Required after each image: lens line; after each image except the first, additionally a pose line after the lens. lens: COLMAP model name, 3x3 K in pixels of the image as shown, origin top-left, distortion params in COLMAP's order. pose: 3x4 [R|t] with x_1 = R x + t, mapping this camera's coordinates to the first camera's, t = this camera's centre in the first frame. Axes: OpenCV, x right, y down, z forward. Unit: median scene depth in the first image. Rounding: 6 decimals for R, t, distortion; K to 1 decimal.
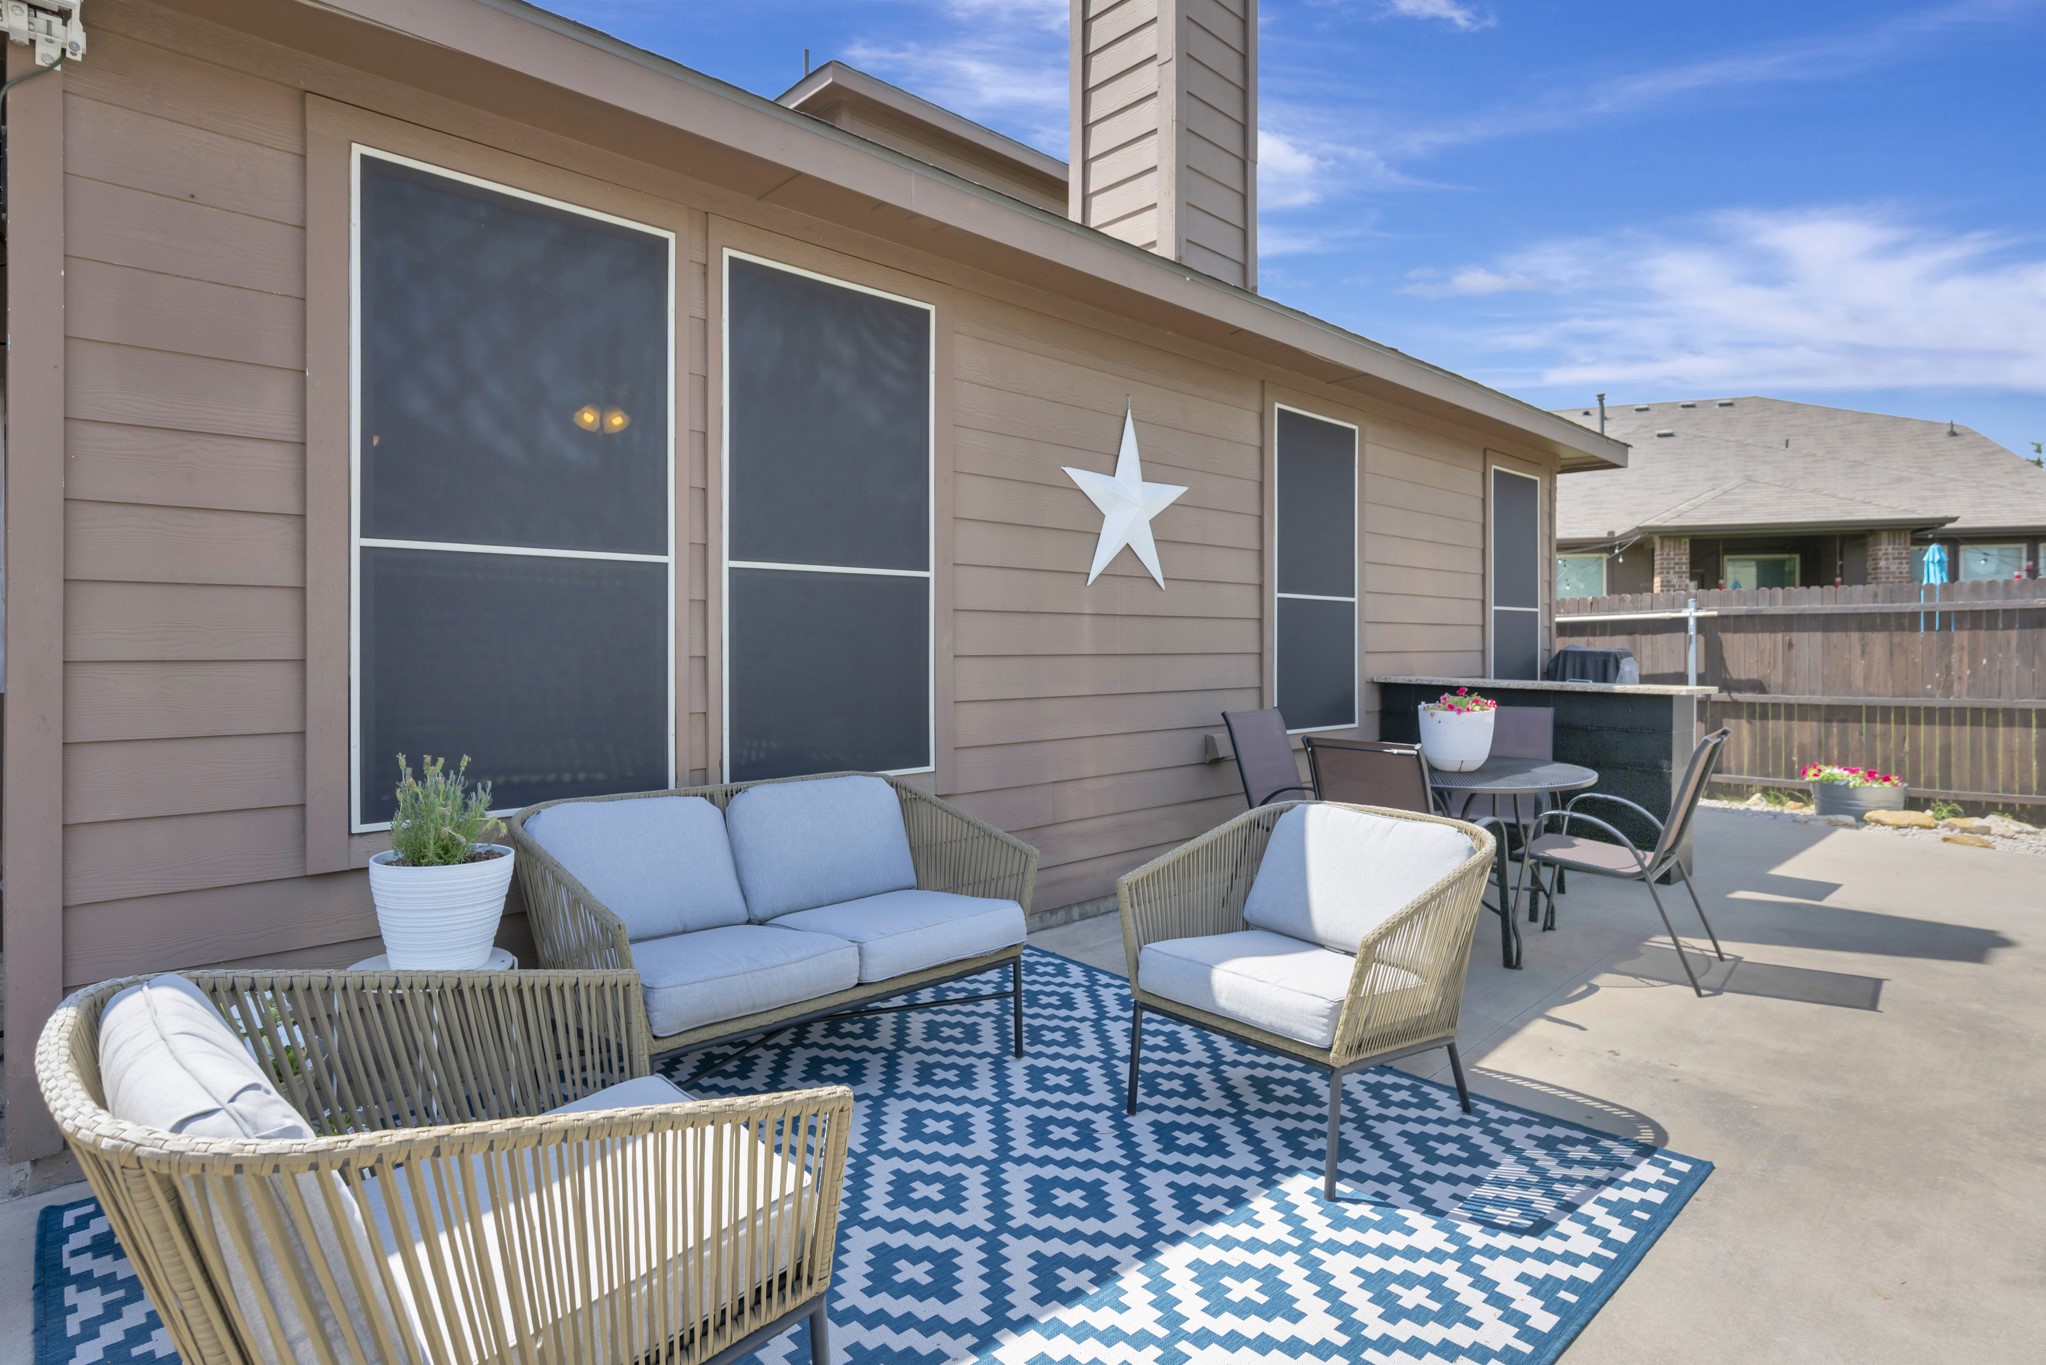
lens RADIAL K [[1063.8, 0, 1010.4], [0, 1063.8, 642.7], [0, 0, 1]] dist [-0.002308, 0.000723]
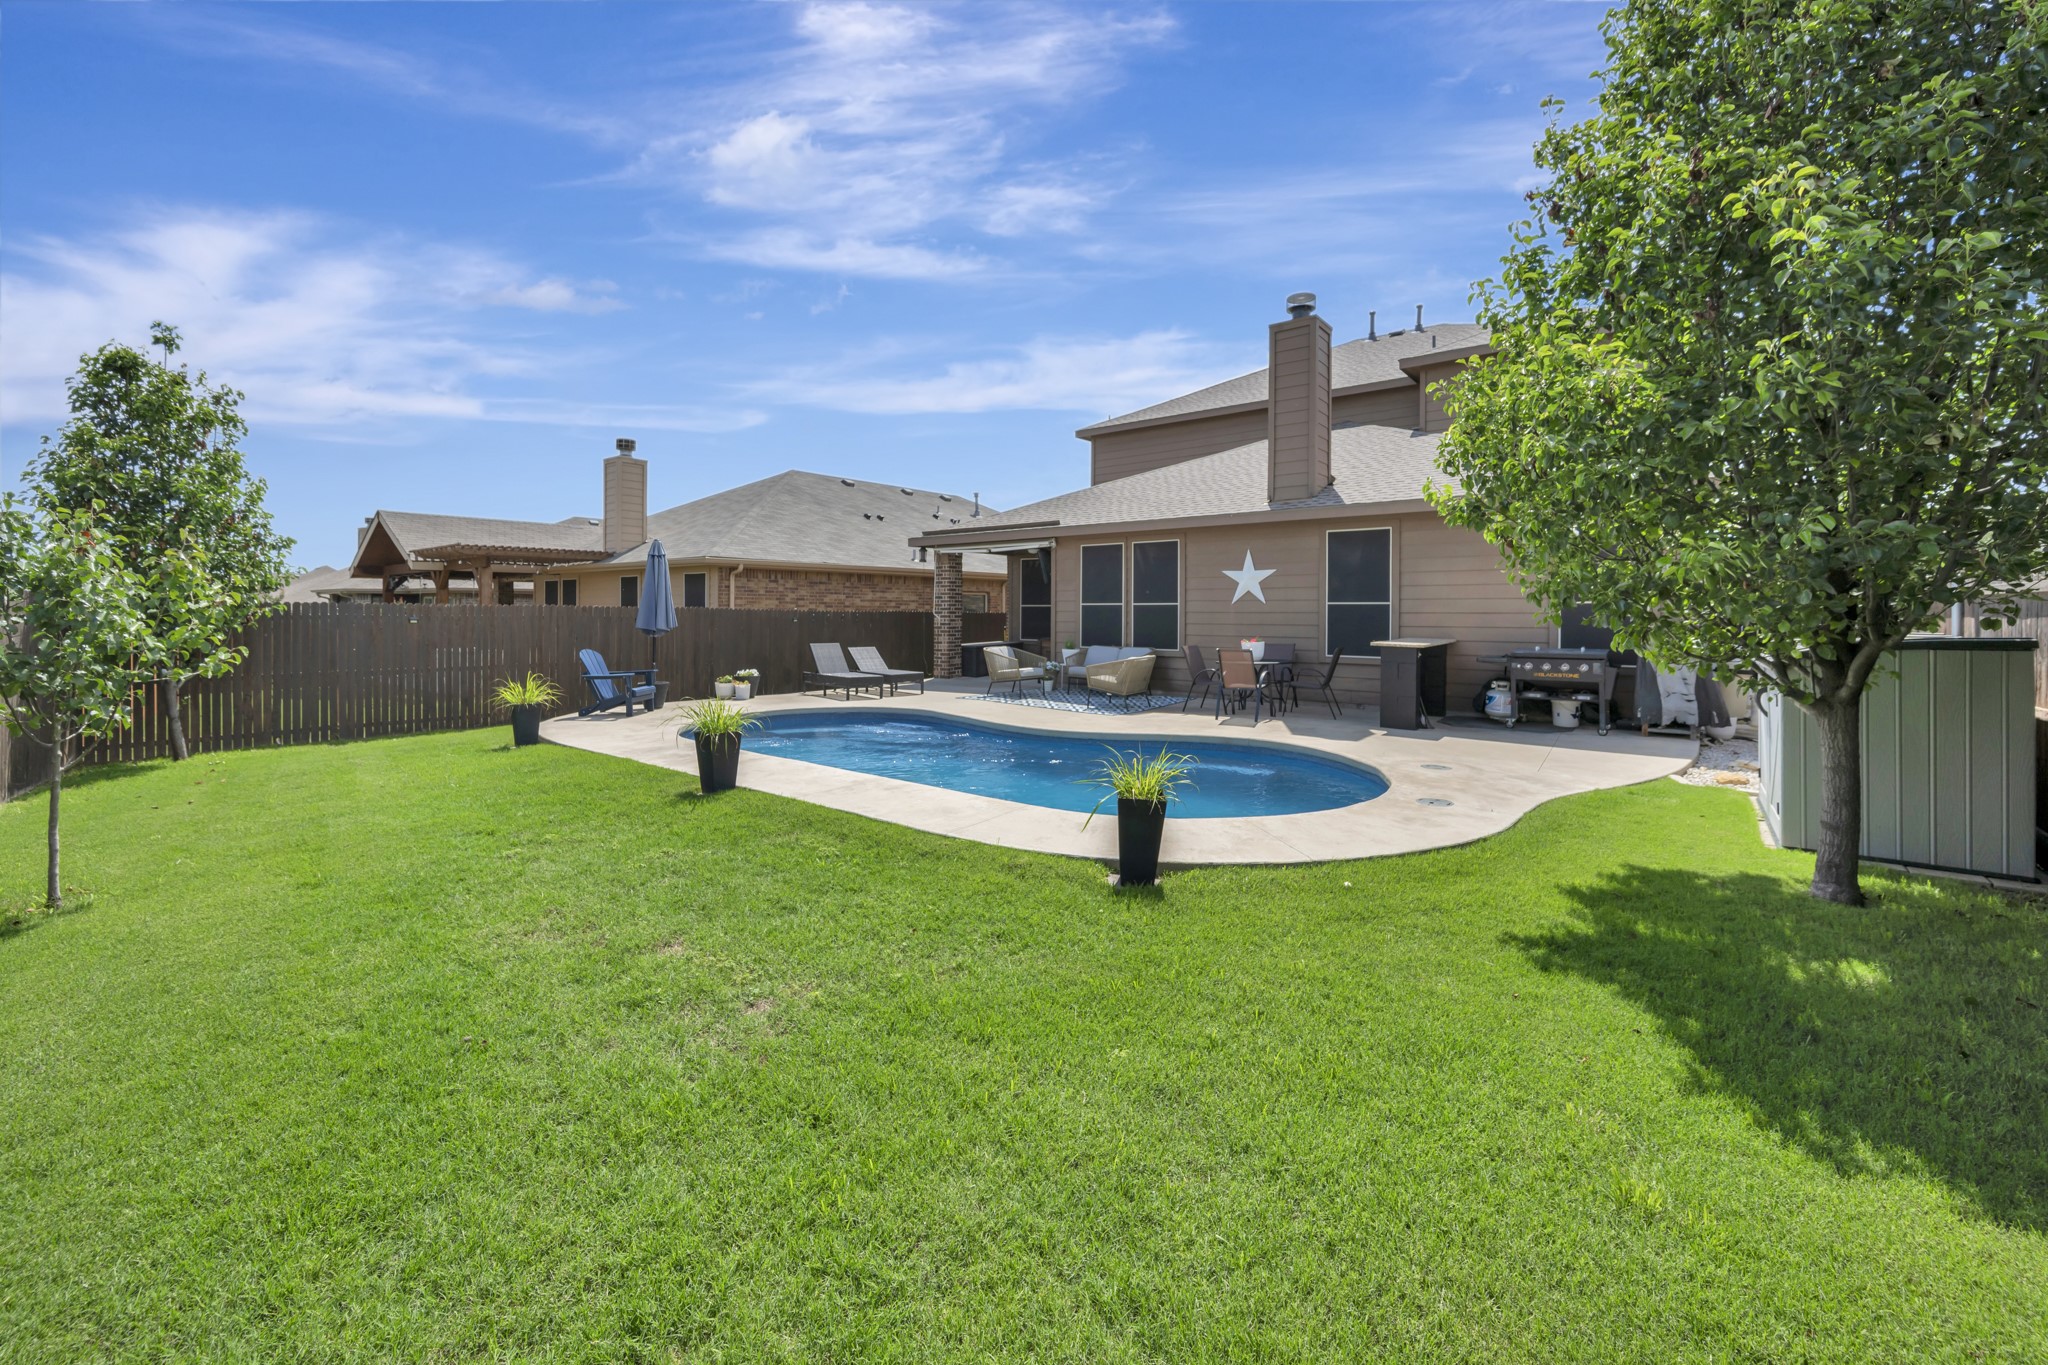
lens RADIAL K [[823.0, 0, 1035.1], [0, 823.0, 609.3], [0, 0, 1]] dist [-0.000322, -0.000014]
pose [[0.137445, -0.002332, -0.990507, 2.788528], [-0.001177, 0.999996, -0.002517, -0.030962], [0.990509, 0.001512, 0.137442, -0.000220]]
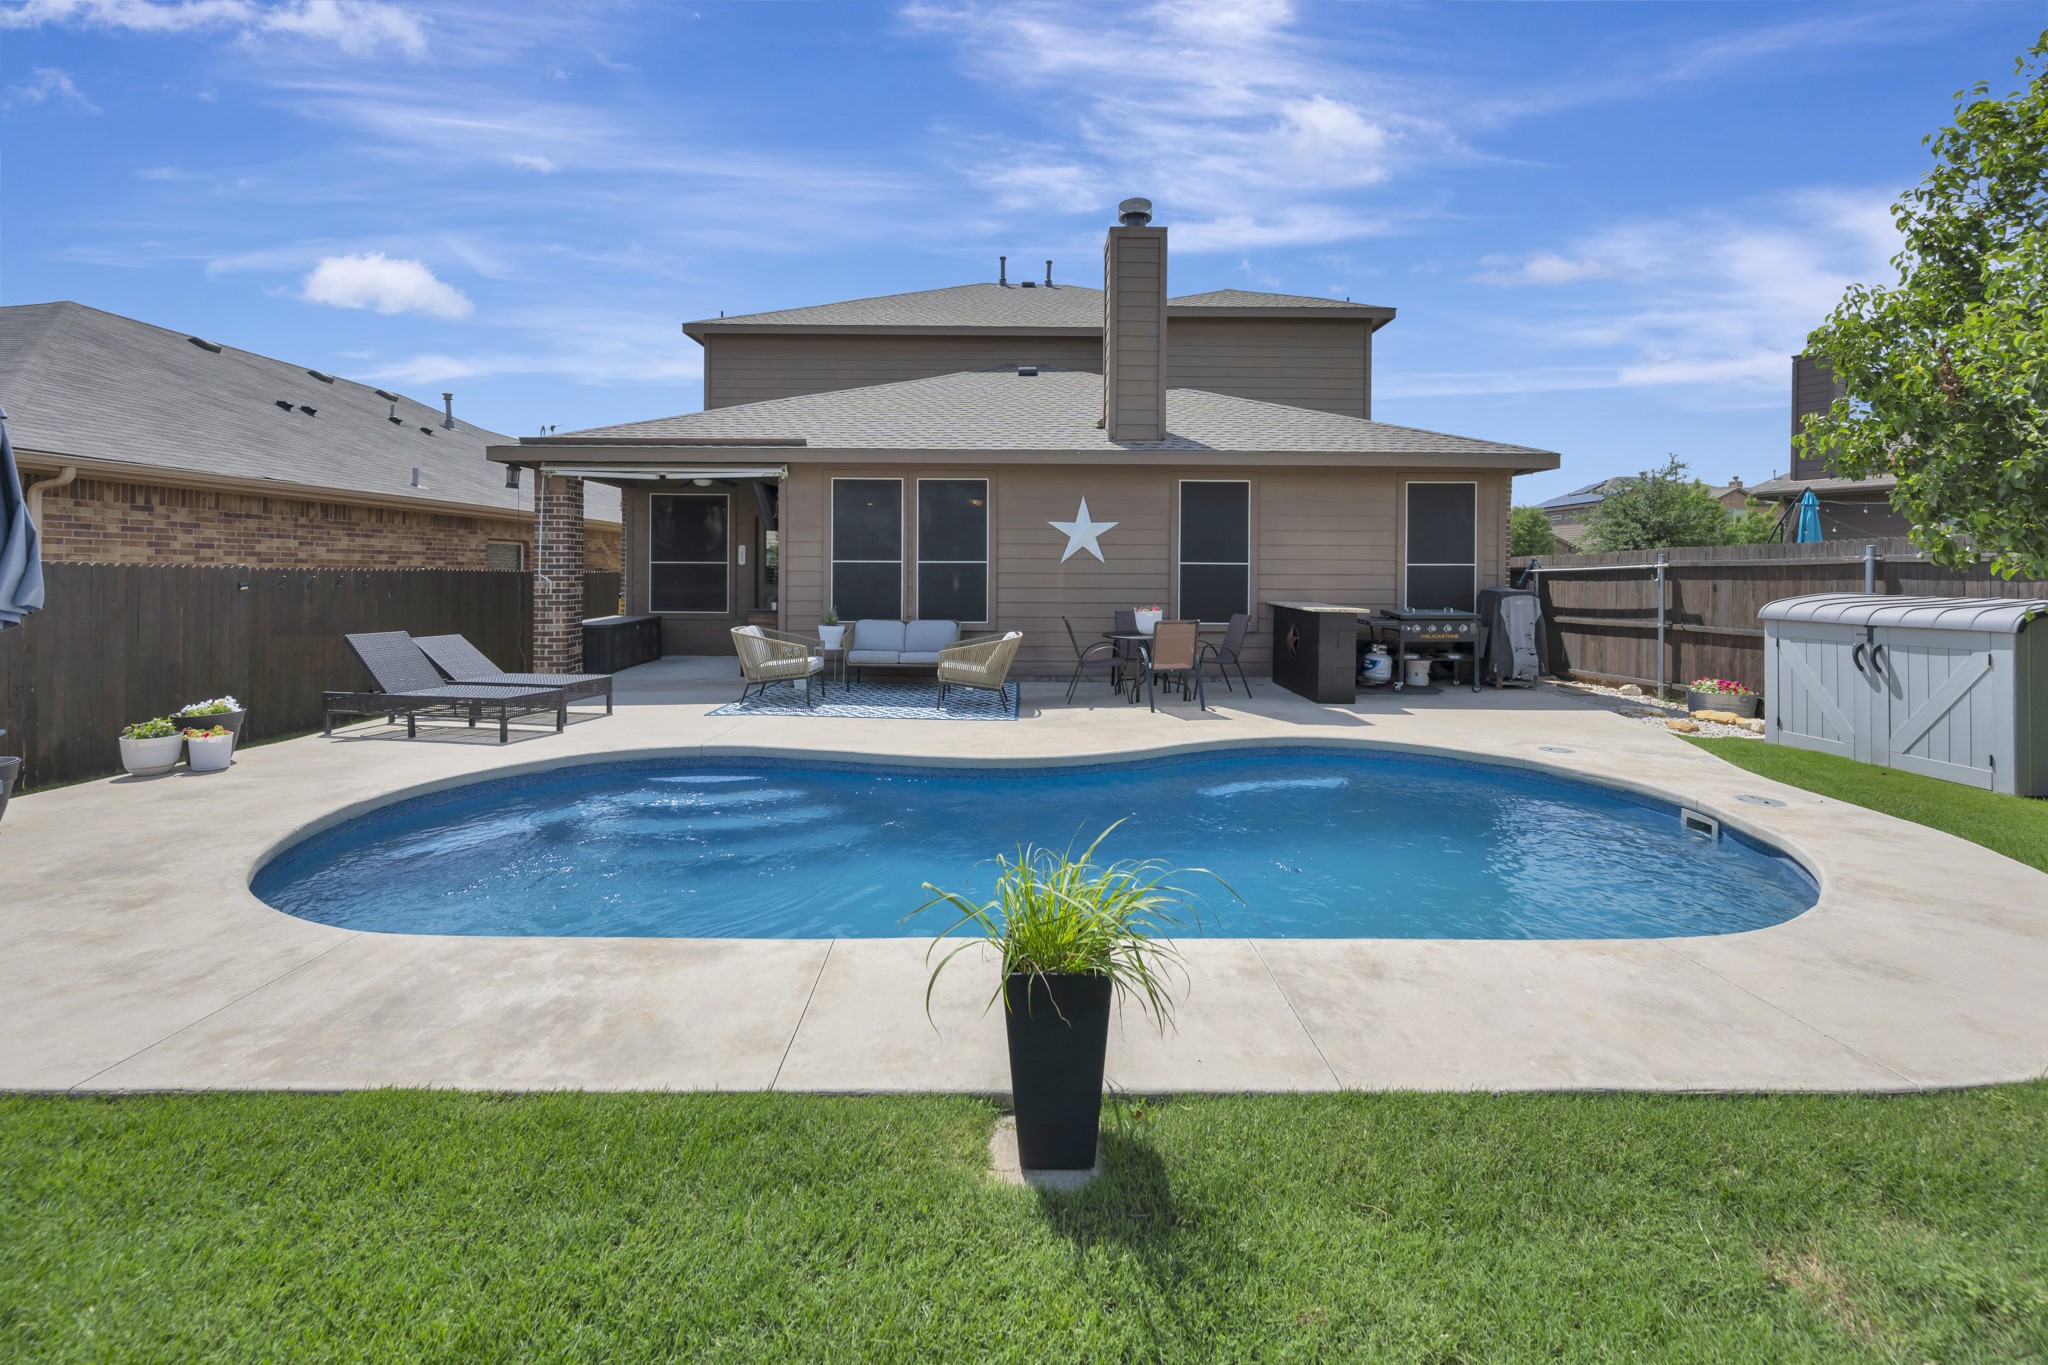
lens RADIAL K [[838.9, 0, 1021.5], [0, 838.9, 572.9], [0, 0, 1]] dist [0.000866, 0.000275]
pose [[0.729290, 0.004324, -0.684191, 1.591720], [-0.003840, 0.999990, 0.002228, -0.034183], [0.684194, 0.001002, 0.729299, -0.715179]]
